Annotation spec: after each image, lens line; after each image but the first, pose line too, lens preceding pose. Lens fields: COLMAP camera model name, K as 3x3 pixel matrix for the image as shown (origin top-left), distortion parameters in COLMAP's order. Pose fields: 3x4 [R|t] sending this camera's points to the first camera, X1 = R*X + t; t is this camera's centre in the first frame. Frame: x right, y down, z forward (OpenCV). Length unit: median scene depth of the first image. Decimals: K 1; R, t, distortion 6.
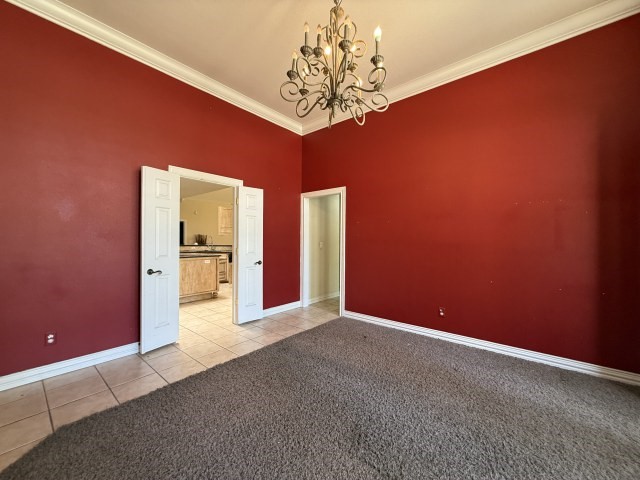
lens RADIAL K [[256.2, 0, 319.8], [0, 256.2, 243.2], [0, 0, 1]] dist [0.000663, 0.000096]
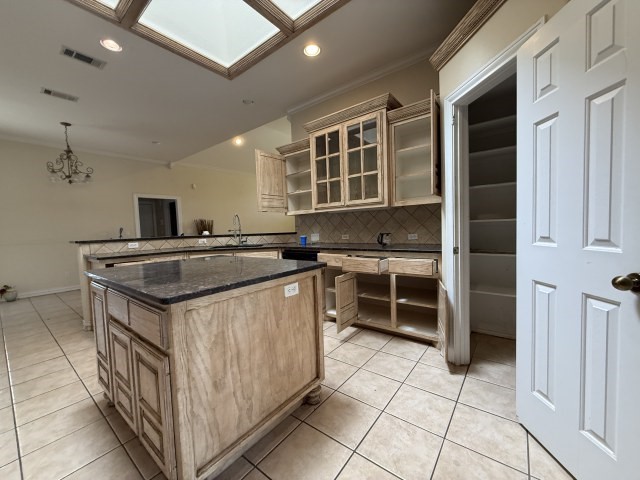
lens RADIAL K [[256.2, 0, 321.7], [0, 256.2, 239.9], [0, 0, 1]] dist [0.000663, 0.000096]
pose [[0.997917, -0.027327, 0.058434, -0.300530], [0.025760, 0.999293, 0.027396, 0.009502], [-0.059141, -0.025834, 0.997915, 0.518259]]
